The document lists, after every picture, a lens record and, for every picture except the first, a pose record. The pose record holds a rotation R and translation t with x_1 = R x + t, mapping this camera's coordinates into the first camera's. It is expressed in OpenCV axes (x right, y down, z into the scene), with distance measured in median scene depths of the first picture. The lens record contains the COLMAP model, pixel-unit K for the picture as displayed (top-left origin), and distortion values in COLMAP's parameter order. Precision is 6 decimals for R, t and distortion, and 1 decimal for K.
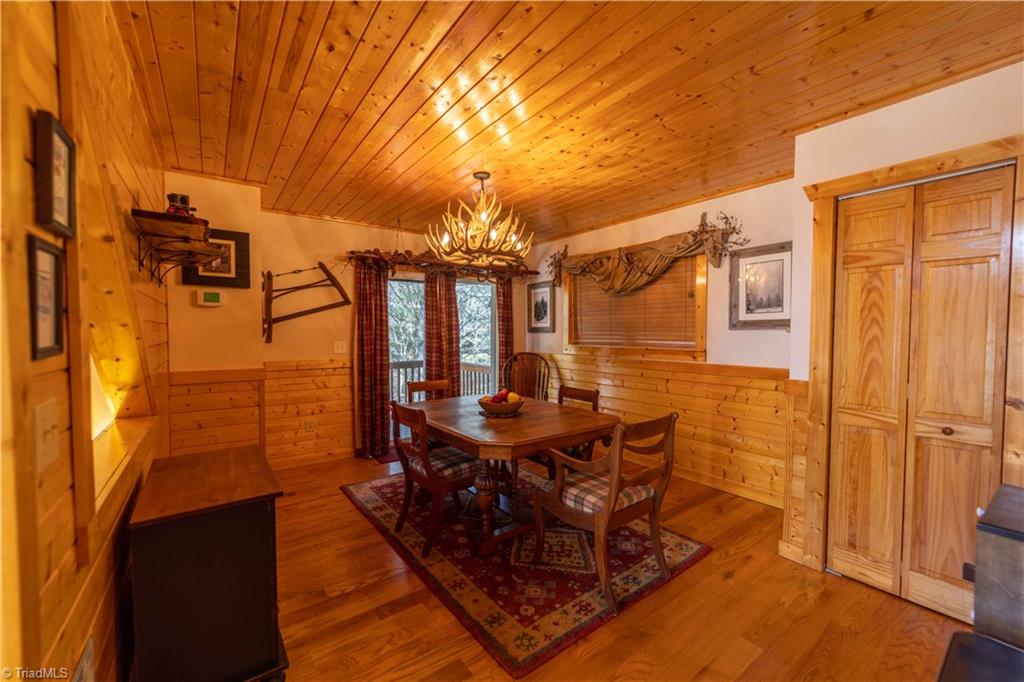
lens RADIAL K [[412.6, 0, 526.3], [0, 412.6, 343.6], [0, 0, 1]] dist [-0.000331, -0.001123]
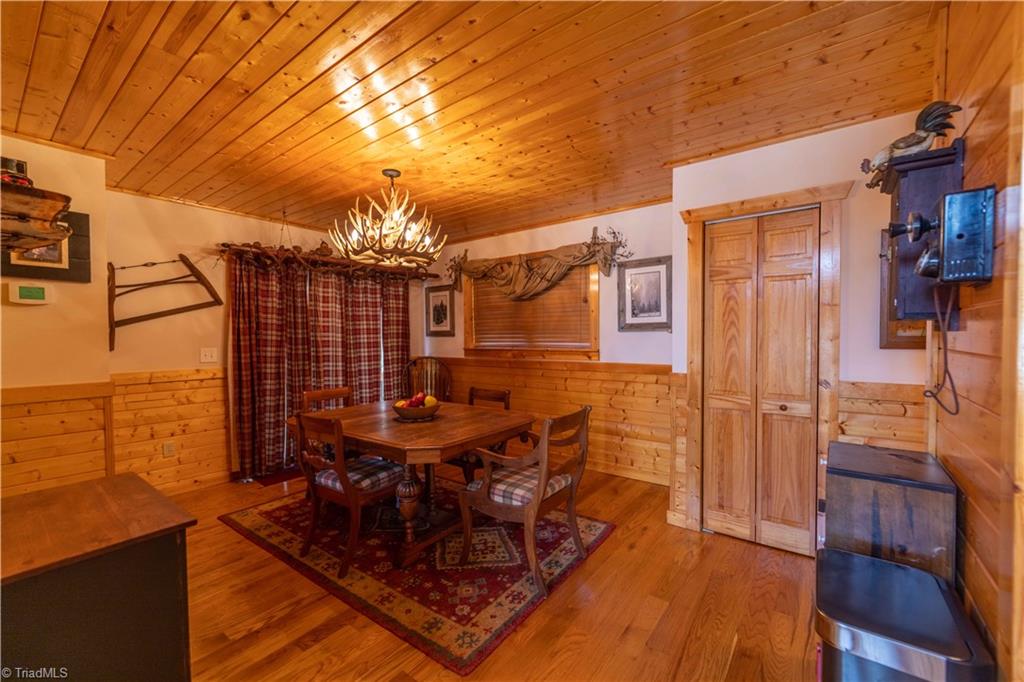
lens RADIAL K [[412.6, 0, 526.3], [0, 412.6, 343.6], [0, 0, 1]] dist [-0.000331, -0.001123]
pose [[0.957709, -0.013571, 0.287418, -0.106378], [0.016991, 0.999811, -0.009407, 0.007764], [-0.287236, 0.013893, 0.957759, -0.013902]]
